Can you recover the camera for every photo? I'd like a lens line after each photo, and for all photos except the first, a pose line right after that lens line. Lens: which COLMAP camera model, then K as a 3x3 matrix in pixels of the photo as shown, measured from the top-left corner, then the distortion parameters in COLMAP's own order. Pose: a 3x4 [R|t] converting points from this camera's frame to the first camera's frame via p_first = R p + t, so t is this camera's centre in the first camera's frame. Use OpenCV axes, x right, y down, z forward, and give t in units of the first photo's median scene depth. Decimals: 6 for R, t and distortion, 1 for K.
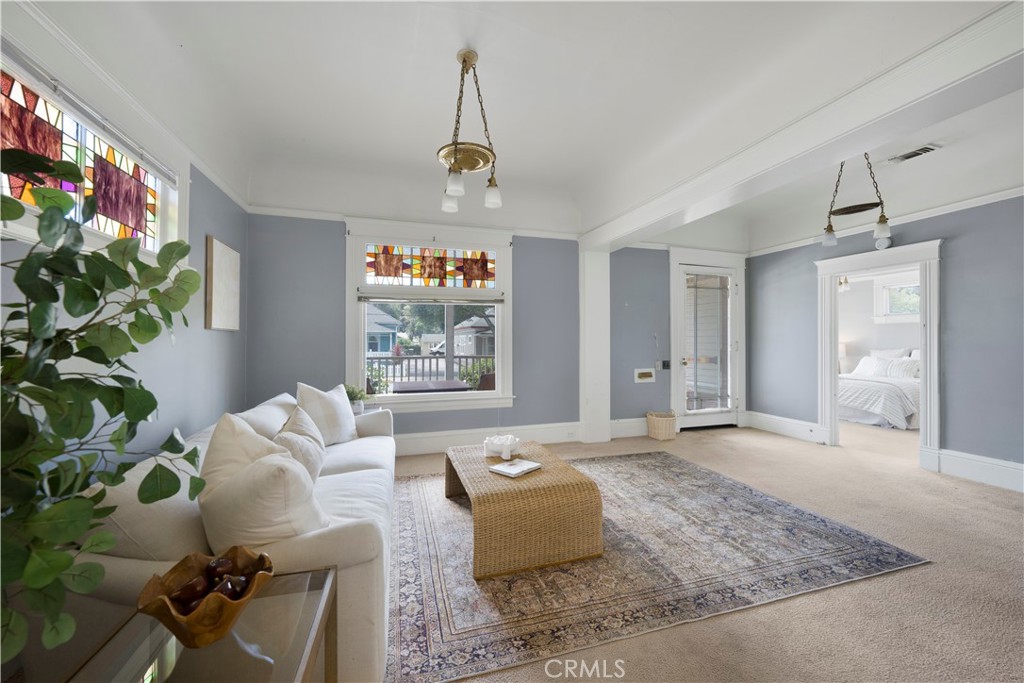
lens RADIAL K [[387.2, 0, 509.1], [0, 387.2, 340.5], [0, 0, 1]] dist [-0.016309, 0.000453]
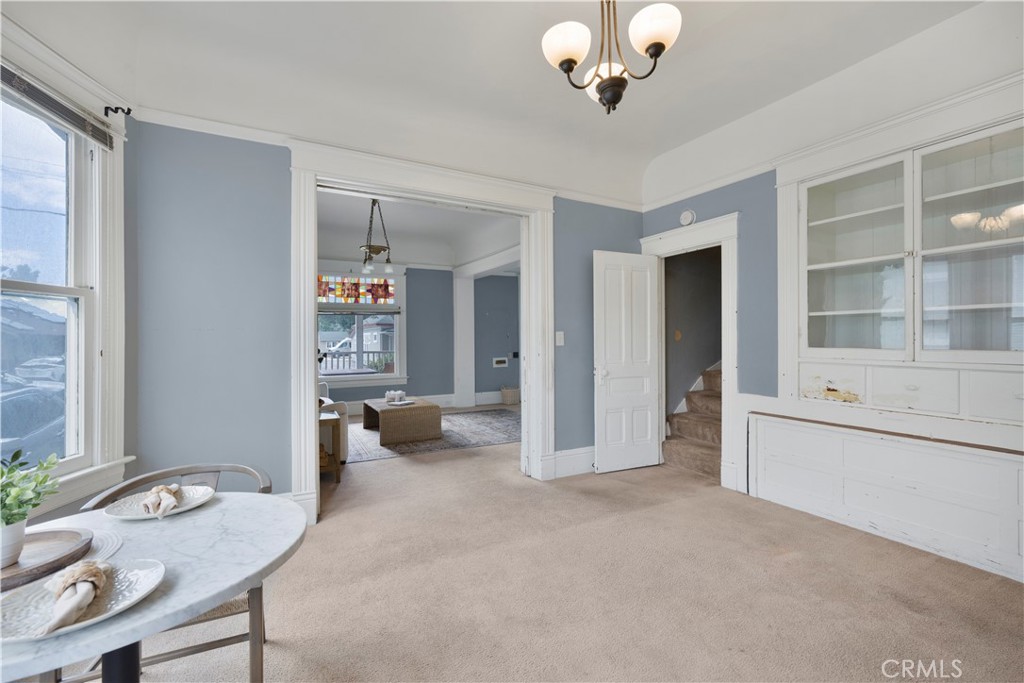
lens RADIAL K [[464.2, 0, 516.8], [0, 464.2, 339.3], [0, 0, 1]] dist [-0.000926, -0.000379]
pose [[0.980746, -0.007302, 0.195151, 0.076245], [0.006621, 0.999970, 0.004141, -0.004809], [-0.195175, -0.002769, 0.980765, -0.829204]]
